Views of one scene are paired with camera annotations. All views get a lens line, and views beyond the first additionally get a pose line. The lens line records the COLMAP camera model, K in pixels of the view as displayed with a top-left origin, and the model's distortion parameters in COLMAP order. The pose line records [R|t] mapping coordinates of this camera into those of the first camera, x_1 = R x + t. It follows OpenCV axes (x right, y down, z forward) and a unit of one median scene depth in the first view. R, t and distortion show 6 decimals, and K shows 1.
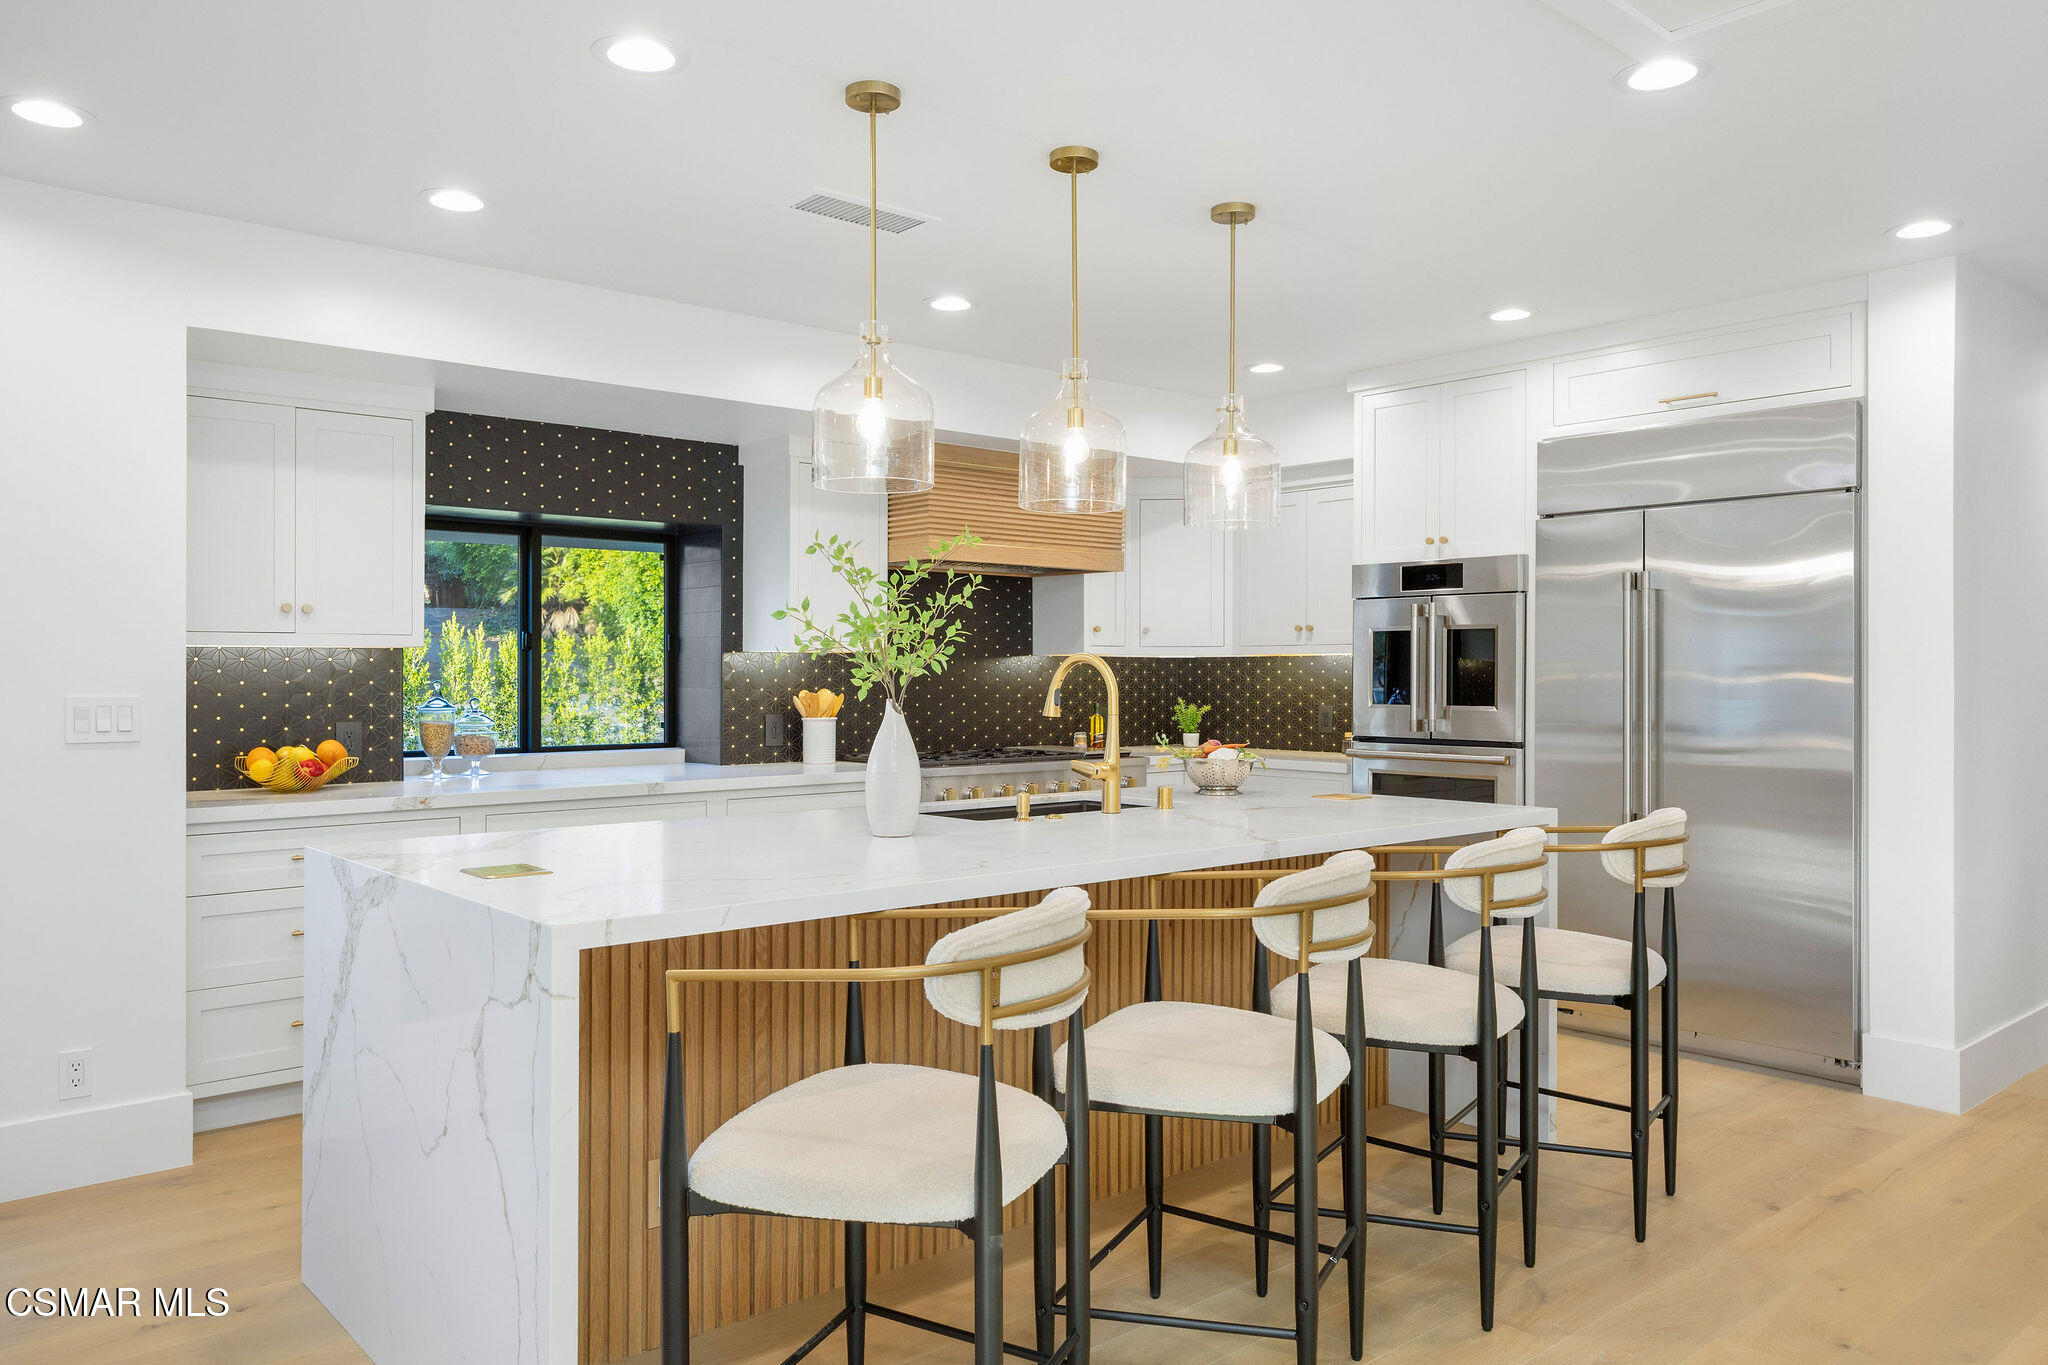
lens RADIAL K [[1450.9, 0, 1022.8], [0, 1450.9, 683.9], [0, 0, 1]] dist [0.004430, 0.000411]
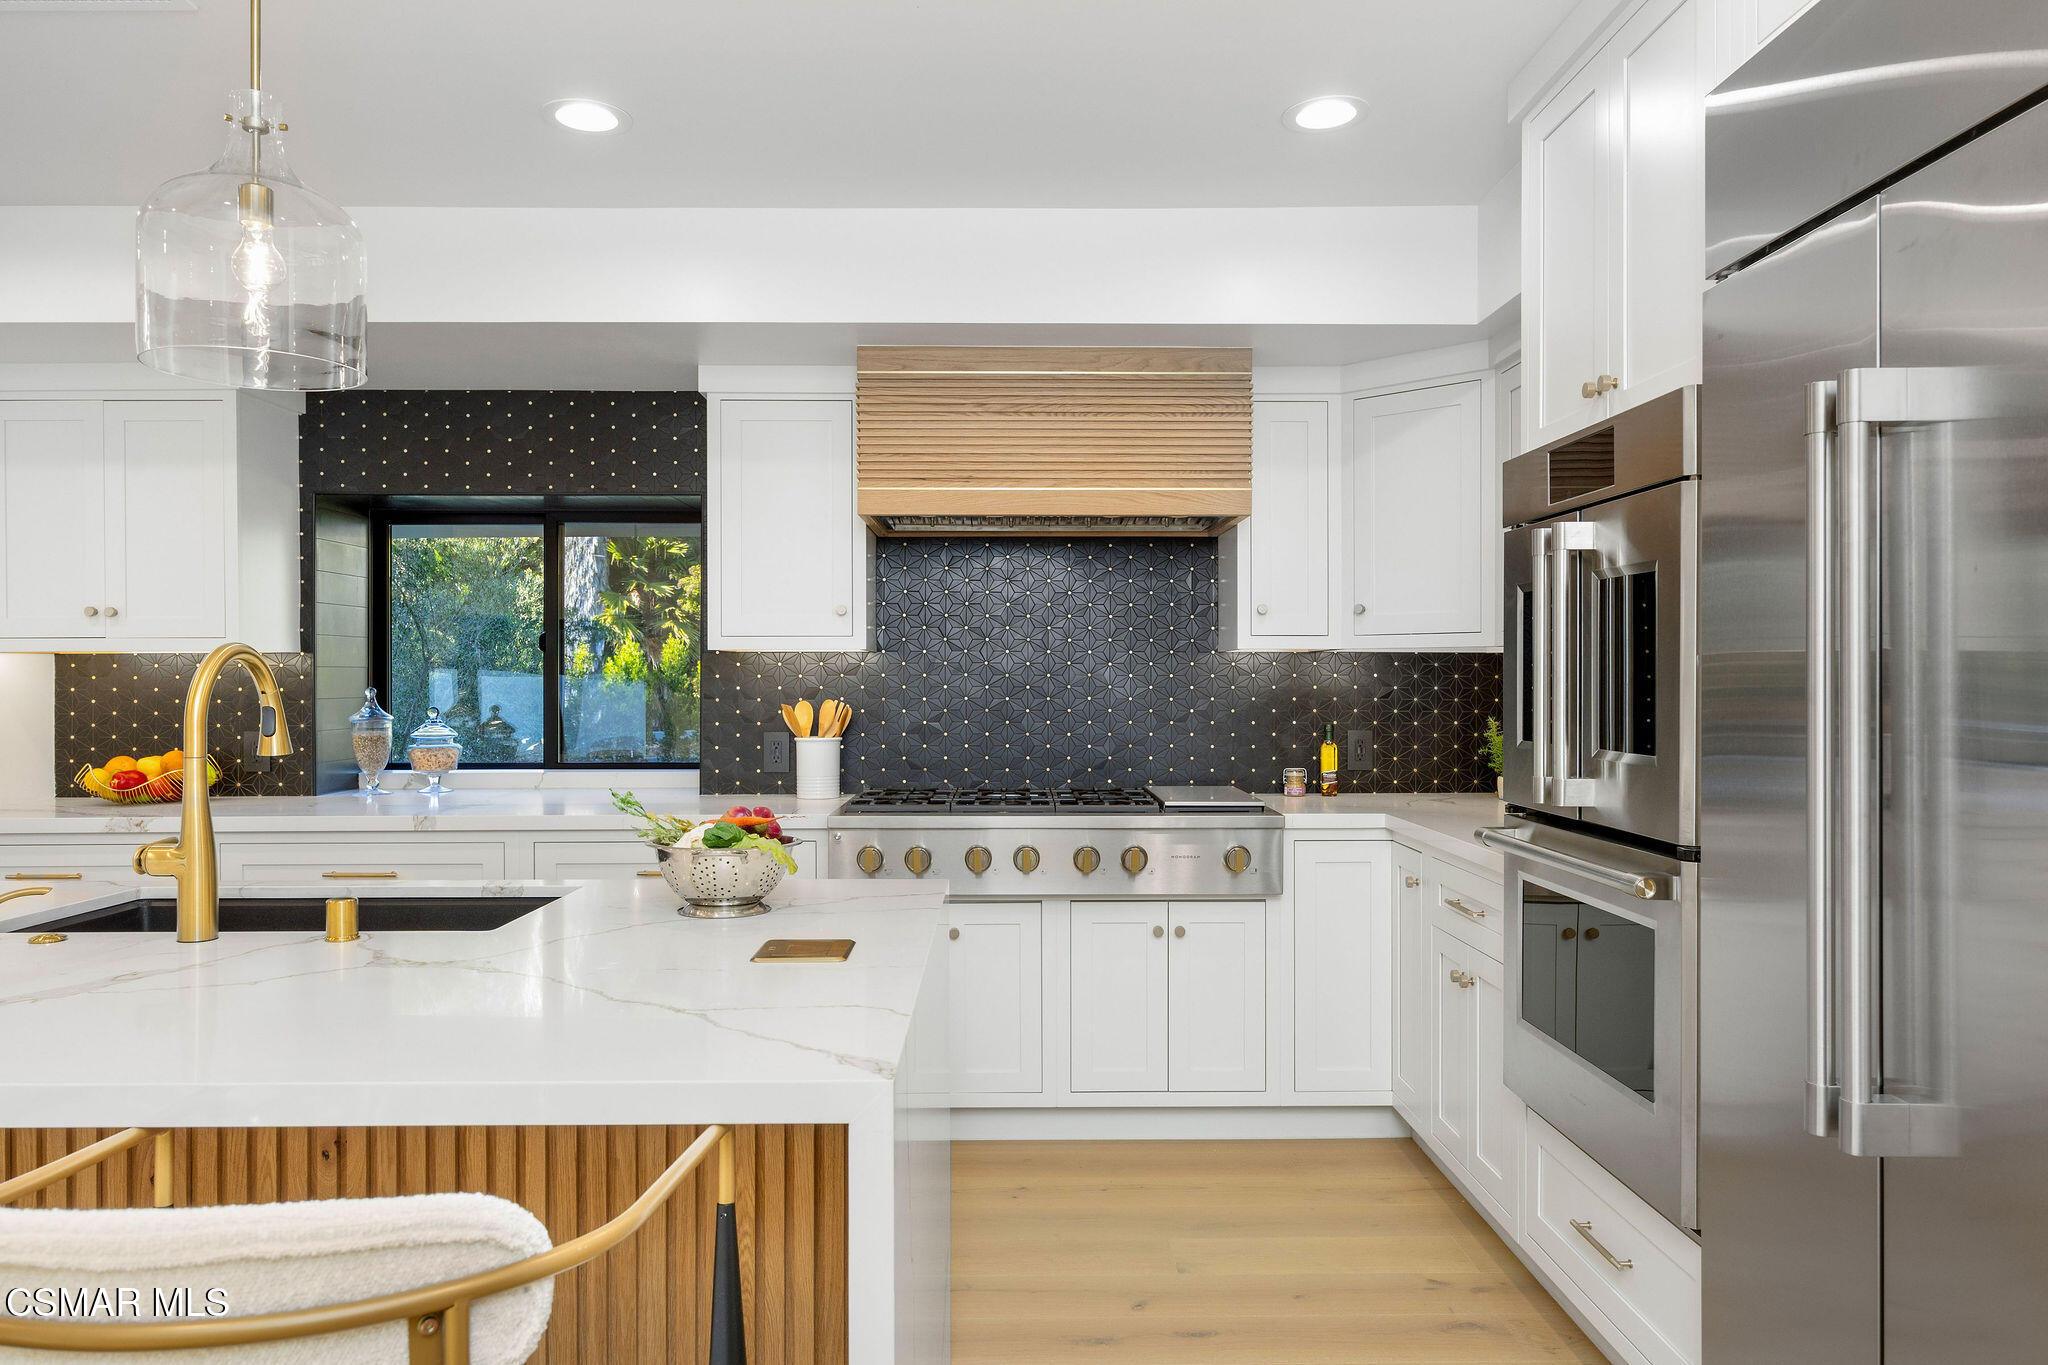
lens RADIAL K [[1345.9, 0, 1024.8], [0, 1345.9, 679.6], [0, 0, 1]] dist [-0.000341, -0.000032]
pose [[0.769969, -0.000659, -0.638081, 0.422400], [-0.003392, 0.999981, -0.005126, -0.003866], [0.638072, 0.006111, 0.769952, 0.569939]]
